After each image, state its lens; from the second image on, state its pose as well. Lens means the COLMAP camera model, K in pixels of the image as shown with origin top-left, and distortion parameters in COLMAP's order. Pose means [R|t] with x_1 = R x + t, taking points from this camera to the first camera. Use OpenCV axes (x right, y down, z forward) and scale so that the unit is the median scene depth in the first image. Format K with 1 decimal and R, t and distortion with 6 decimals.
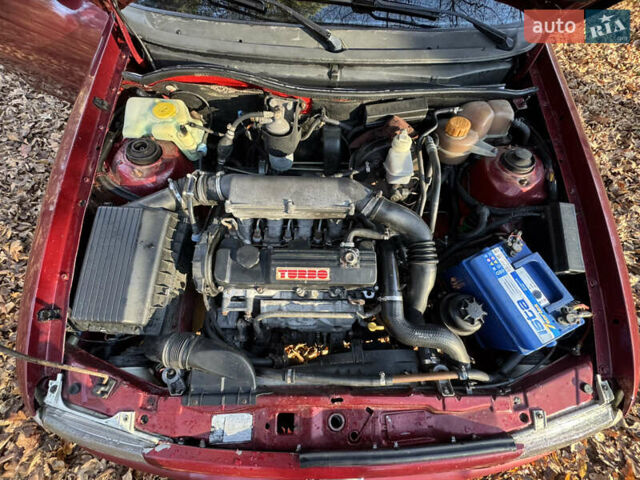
lens RADIAL K [[255.3, 0, 319.8], [0, 255.3, 237.1], [0, 0, 1]] dist [-0.008909, 0.003298]
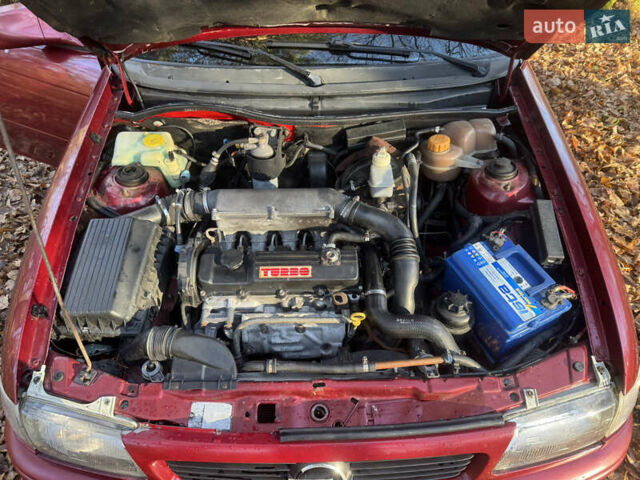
lens RADIAL K [[452.3, 0, 326.1], [0, 452.3, 239.4], [0, 0, 1]] dist [0.033446, -0.038674]
pose [[0.999004, -0.041978, -0.015152, 0.120662], [0.035109, 0.948828, -0.313835, 0.549833], [0.027550, 0.312991, 0.949357, -0.694165]]
